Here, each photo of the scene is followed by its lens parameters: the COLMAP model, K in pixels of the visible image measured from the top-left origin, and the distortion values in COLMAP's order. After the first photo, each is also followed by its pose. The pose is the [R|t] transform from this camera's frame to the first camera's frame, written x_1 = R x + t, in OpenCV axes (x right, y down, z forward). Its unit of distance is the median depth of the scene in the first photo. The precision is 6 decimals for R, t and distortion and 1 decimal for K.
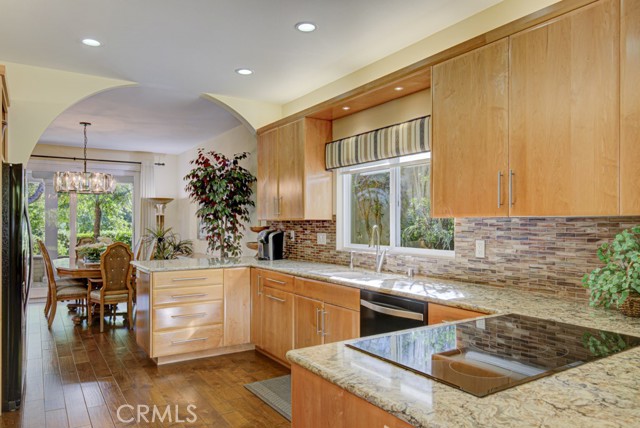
lens RADIAL K [[441.5, 0, 320.0], [0, 441.5, 214.0], [0, 0, 1]] dist [0.001914, 0.000150]
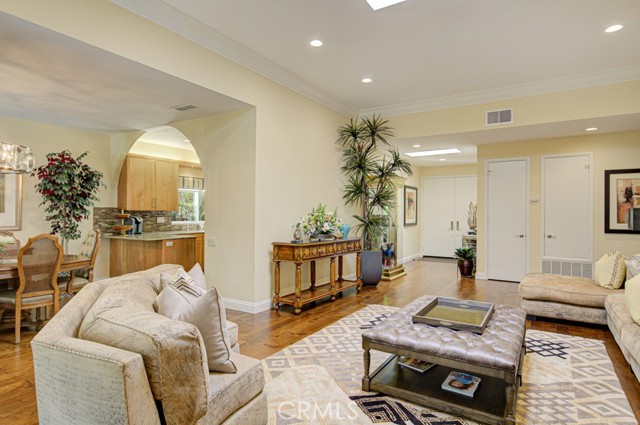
lens RADIAL K [[353.2, 0, 321.0], [0, 353.2, 214.3], [0, 0, 1]] dist [-0.001450, -0.000251]
pose [[-0.427326, -0.006544, 0.904074, -2.385780], [-0.021268, 0.999770, -0.002816, 0.027115], [-0.903847, -0.020431, -0.427367, 1.384305]]
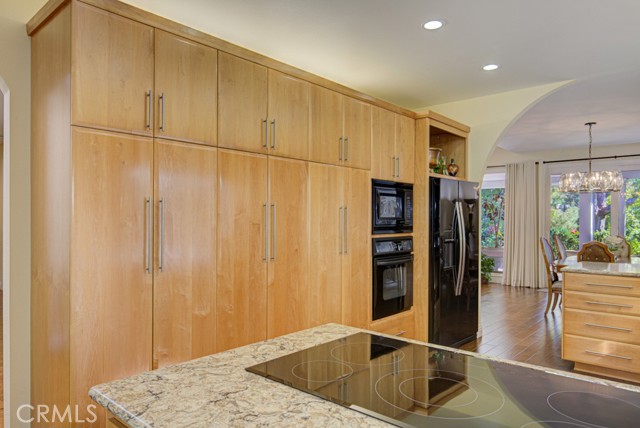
lens RADIAL K [[423.8, 0, 321.0], [0, 423.8, 220.9], [0, 0, 1]] dist [0.002802, 0.001055]
pose [[0.279528, 0.001185, -0.960137, 0.451535], [0.016018, 0.999854, 0.005897, 0.004864], [0.960004, -0.017028, 0.279469, 0.266076]]
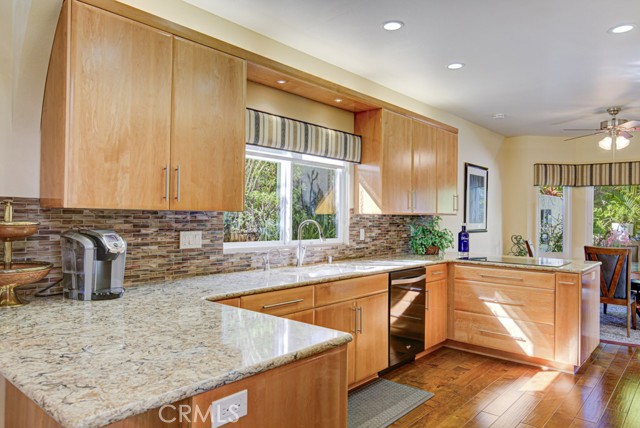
lens RADIAL K [[441.5, 0, 320.0], [0, 441.5, 214.0], [0, 0, 1]] dist [0.001914, 0.000150]
pose [[-0.281291, 0.003385, 0.959617, -0.901988], [-0.030882, 0.999444, -0.012578, 0.027764], [-0.959126, -0.033173, -0.281030, 1.349176]]
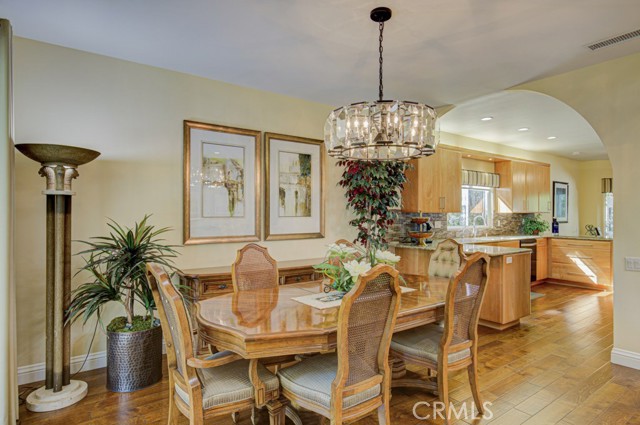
lens RADIAL K [[353.2, 0, 321.0], [0, 353.2, 214.3], [0, 0, 1]] dist [-0.001450, -0.000251]
pose [[-0.050059, 0.002054, 0.998744, -1.693141], [-0.018804, 0.999819, -0.002999, 0.041438], [-0.998569, -0.018931, -0.050011, 2.003150]]
